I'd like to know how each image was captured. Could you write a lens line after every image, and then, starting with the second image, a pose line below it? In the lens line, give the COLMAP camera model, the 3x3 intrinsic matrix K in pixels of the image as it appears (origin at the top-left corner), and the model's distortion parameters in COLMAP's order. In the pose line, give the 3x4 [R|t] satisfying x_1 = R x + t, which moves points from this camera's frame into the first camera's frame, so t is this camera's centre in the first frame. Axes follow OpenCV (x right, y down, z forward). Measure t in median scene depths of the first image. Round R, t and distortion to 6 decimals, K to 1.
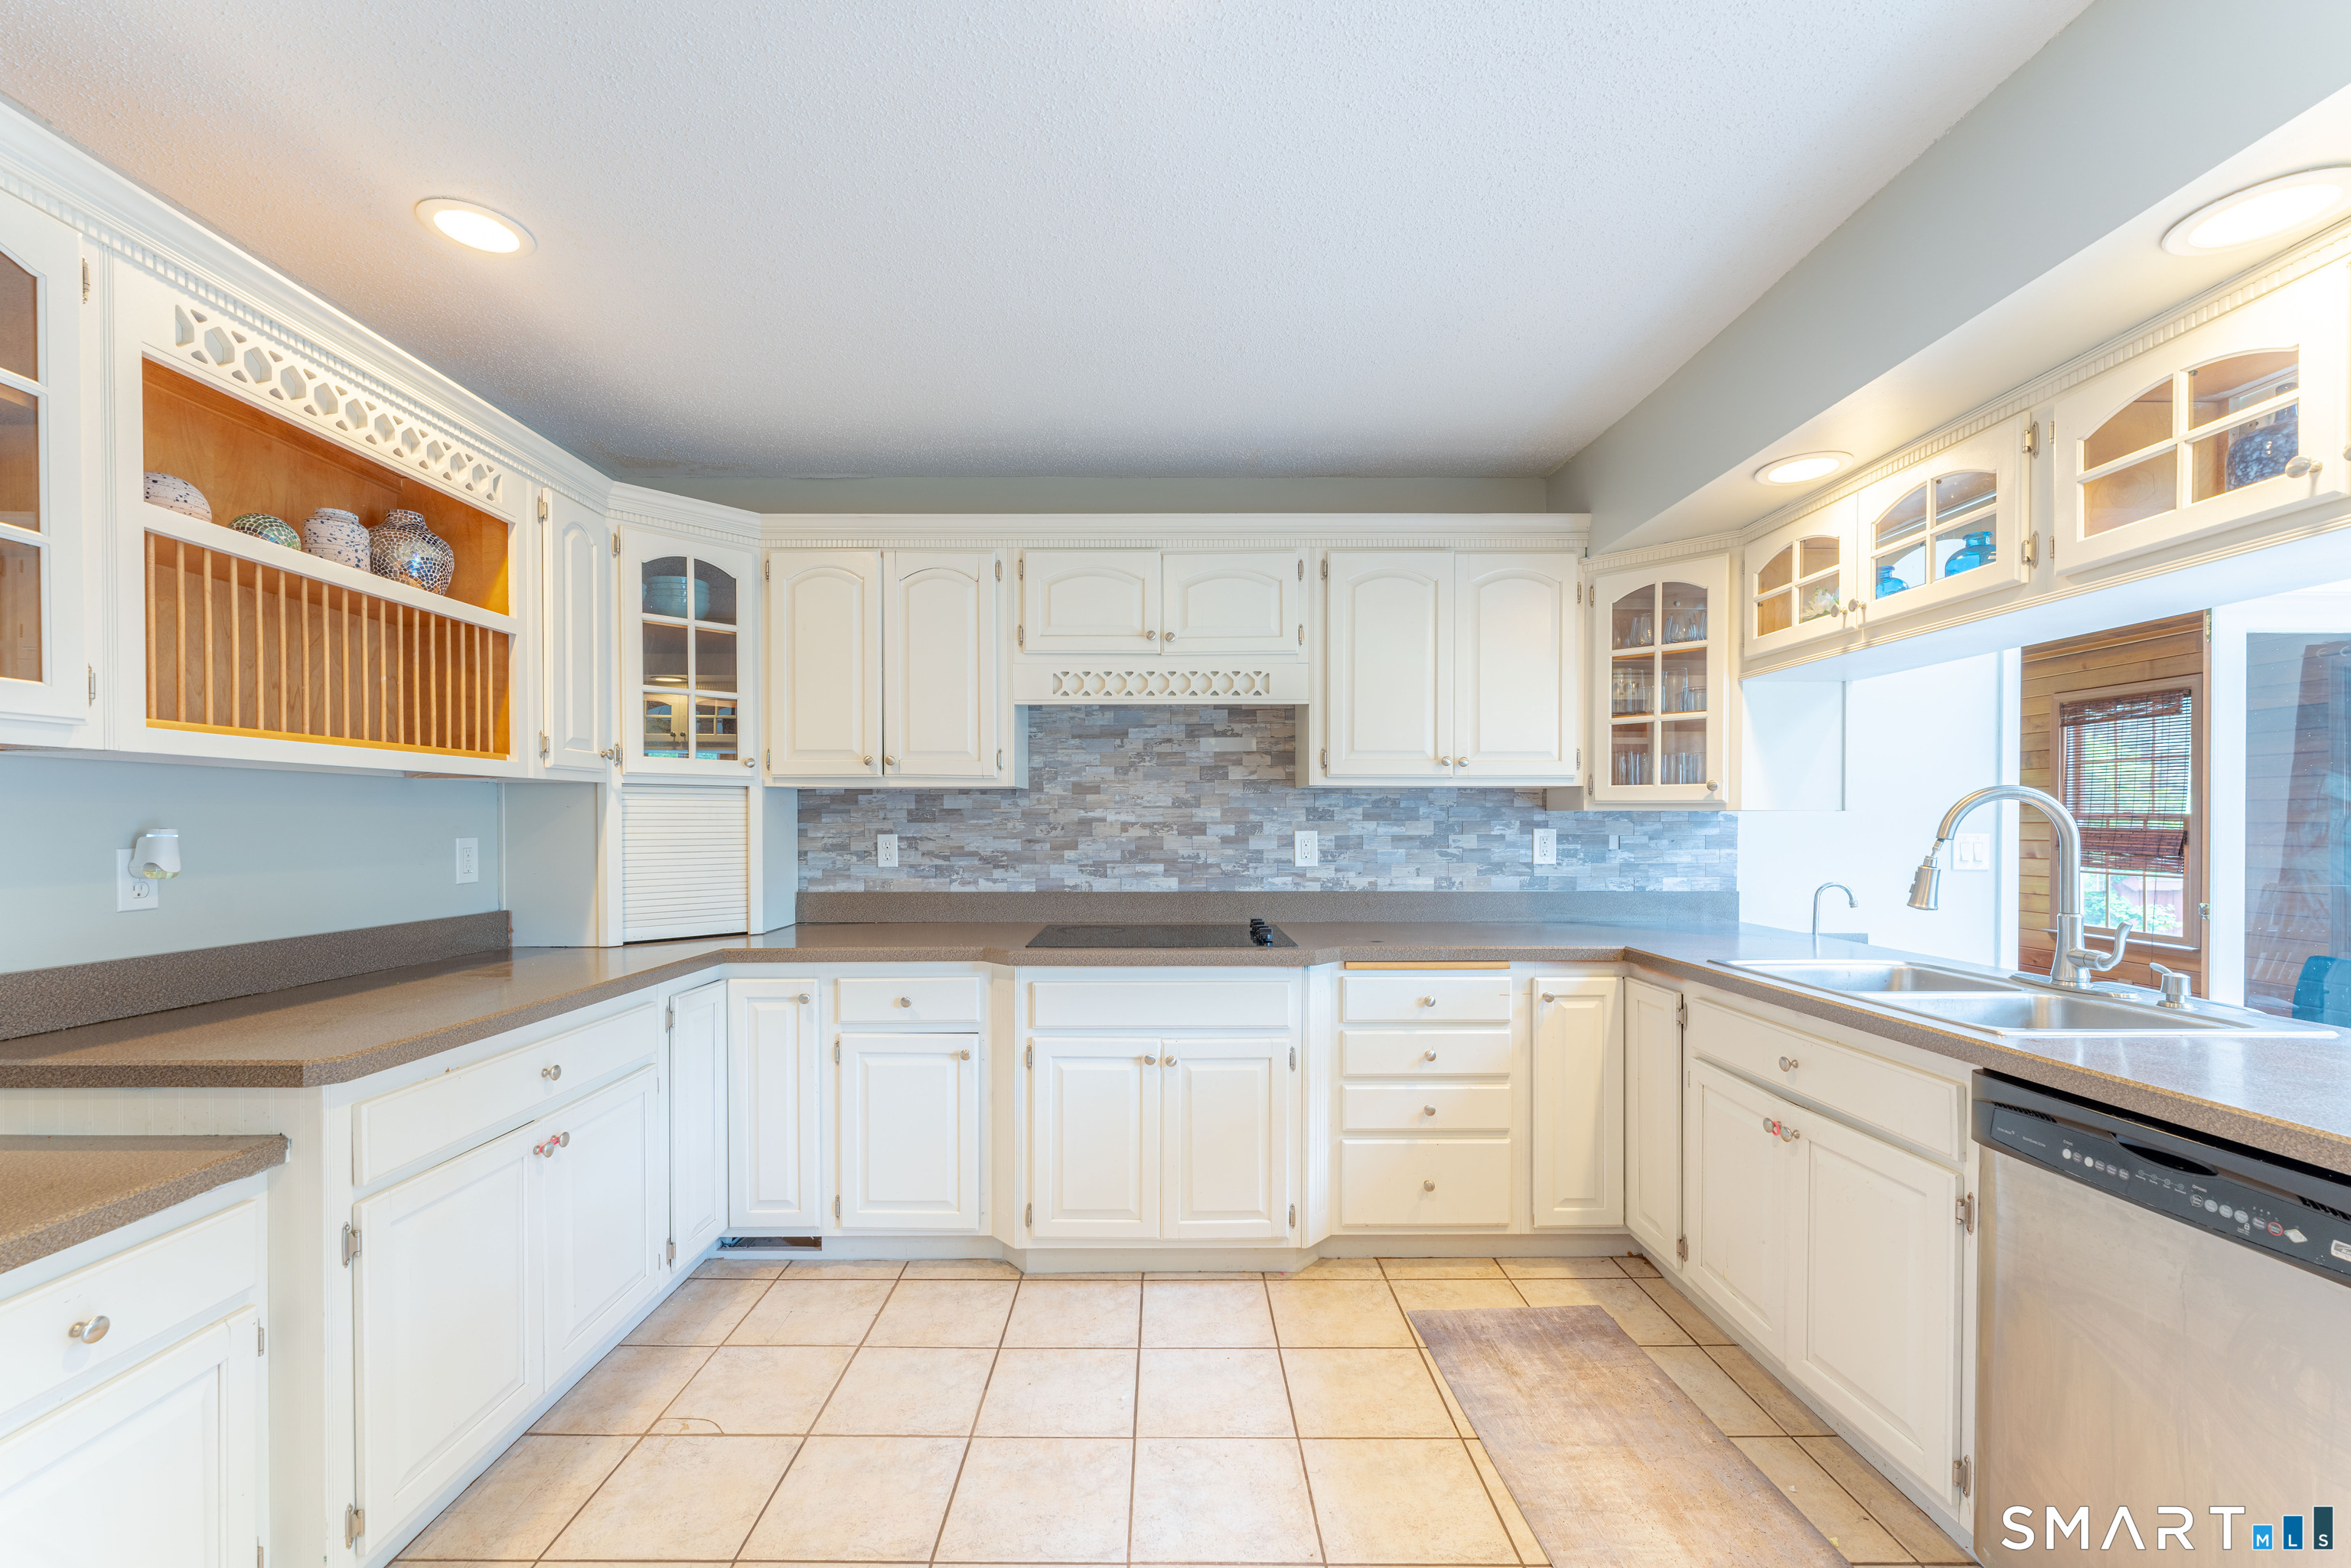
lens RADIAL K [[949.6, 0, 1174.9], [0, 949.6, 830.0], [0, 0, 1]] dist [0.006777, -0.000477]
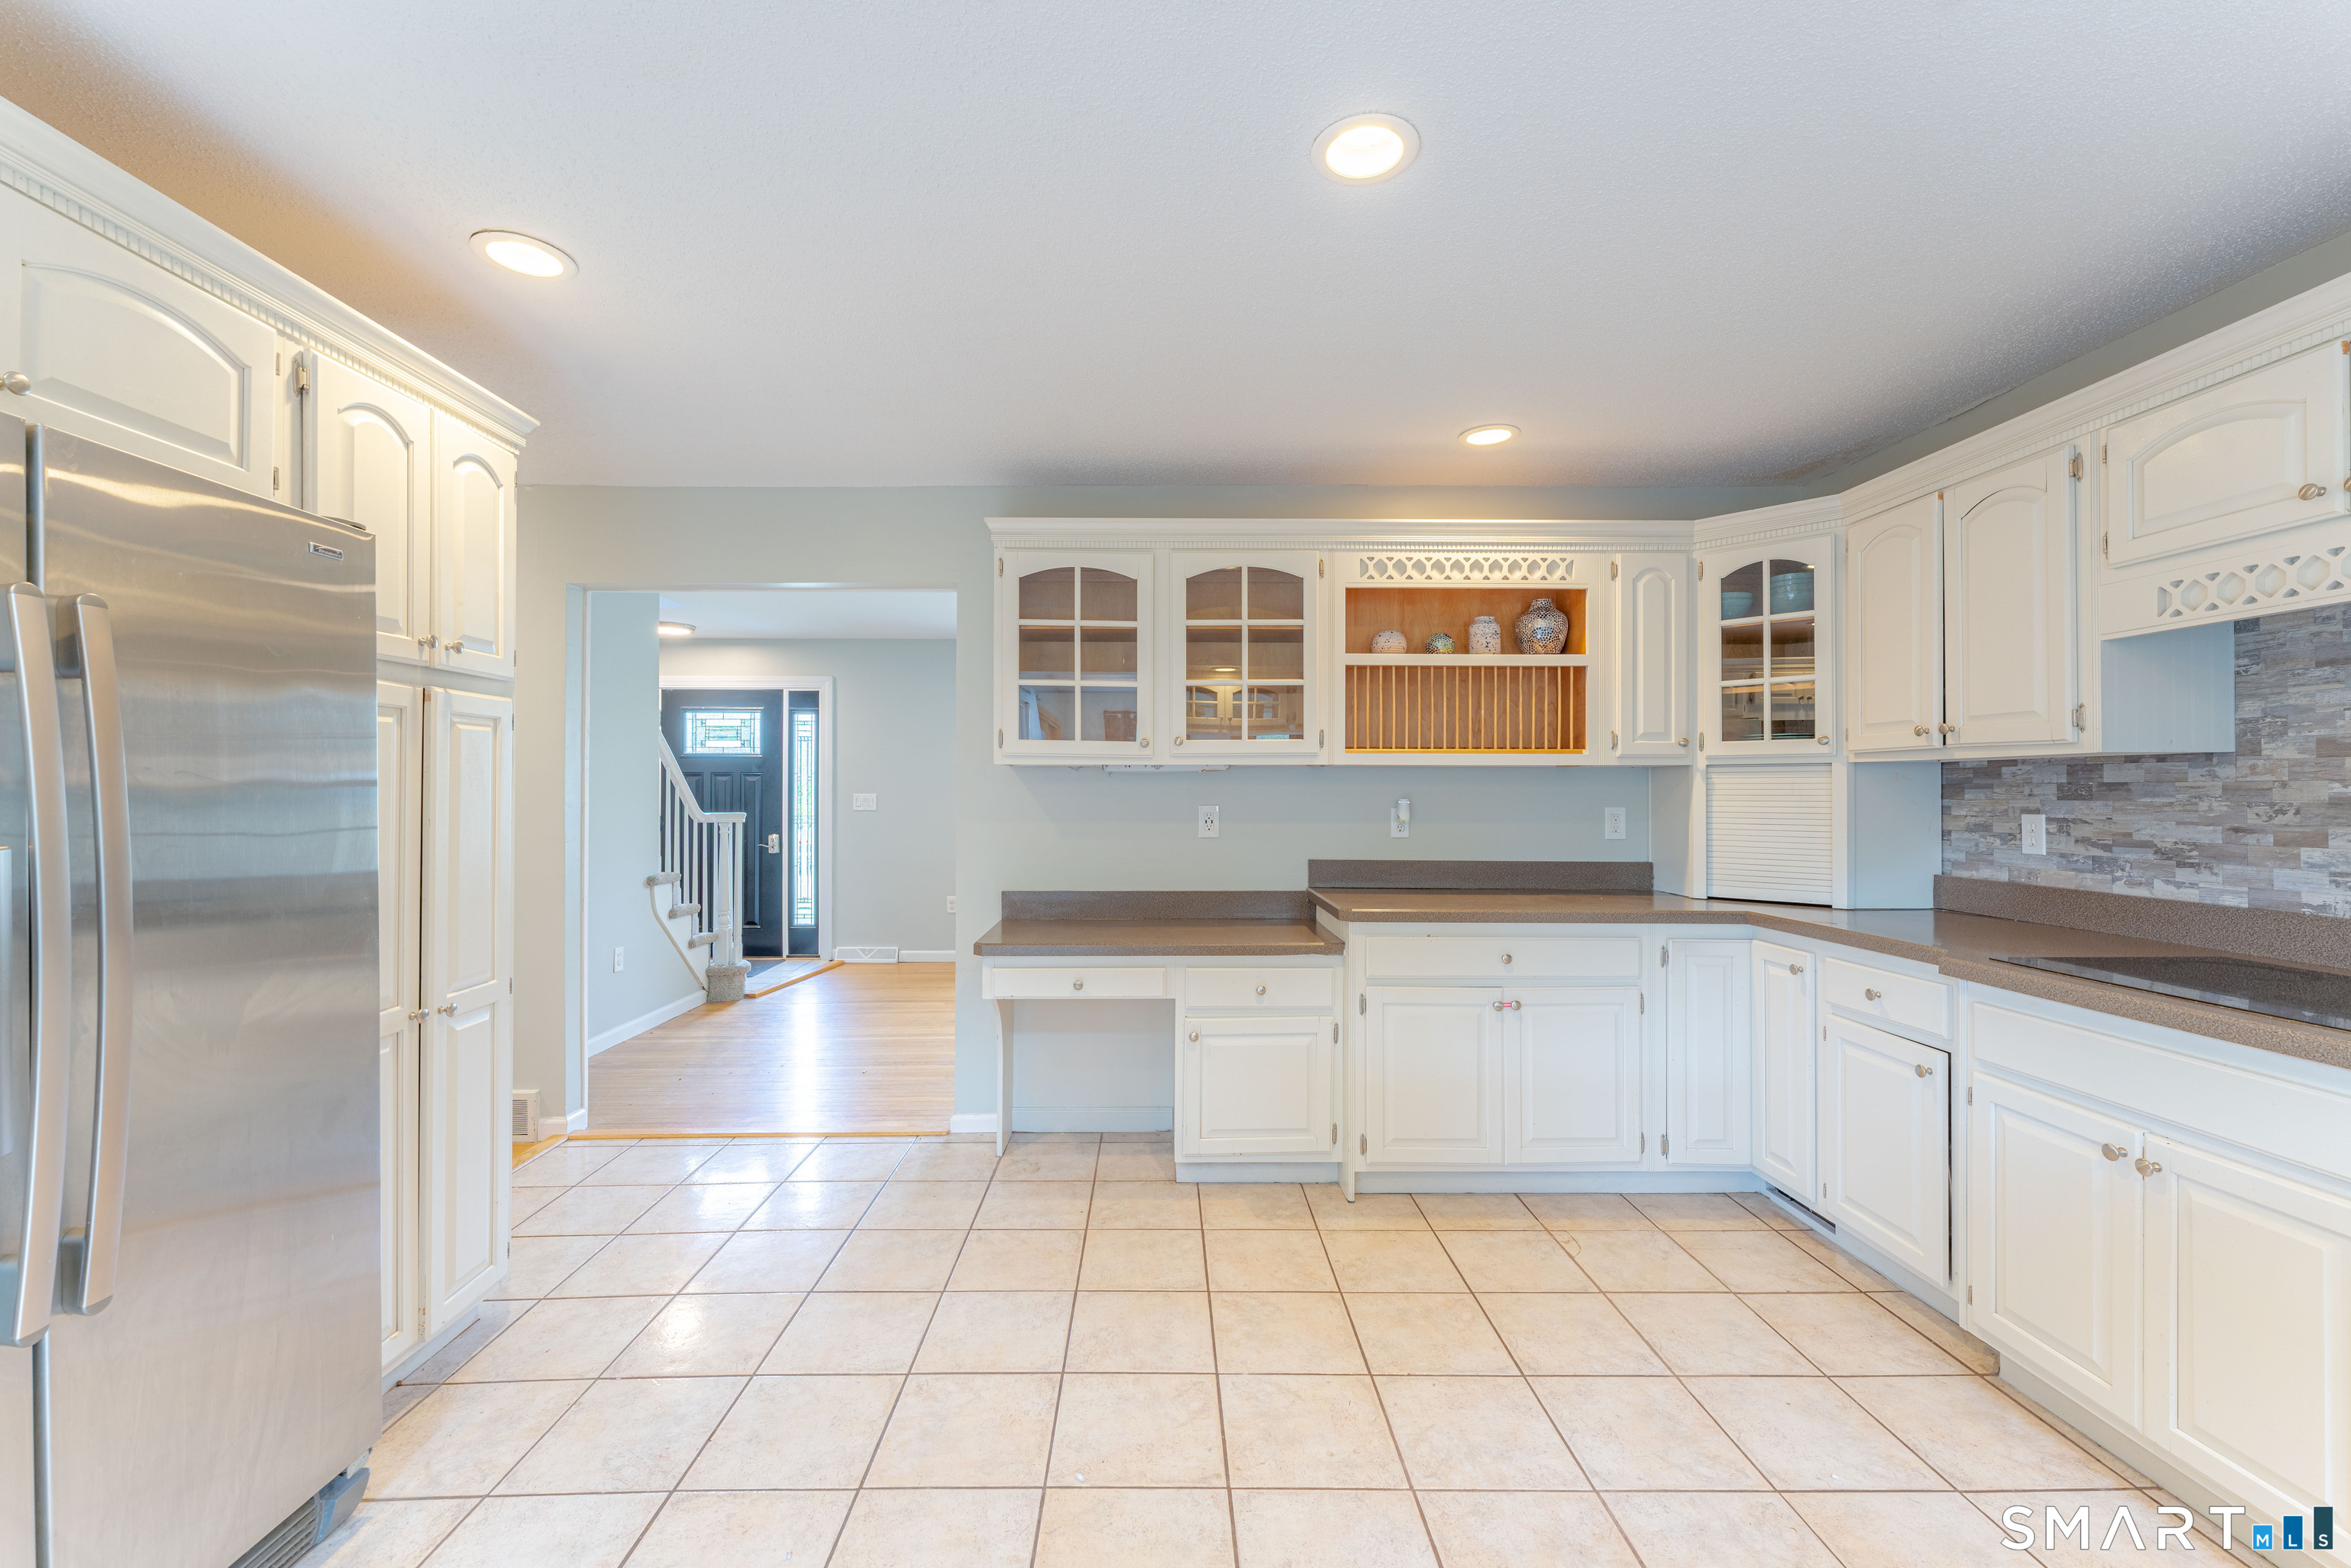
lens RADIAL K [[949.6, 0, 1170.9], [0, 949.6, 784.9], [0, 0, 1]] dist [0.006777, -0.000477]
pose [[0.019190, -0.005199, -0.999802, 0.563672], [-0.012441, 0.999908, -0.005438, -0.007888], [0.999738, 0.012543, 0.019123, 0.270577]]
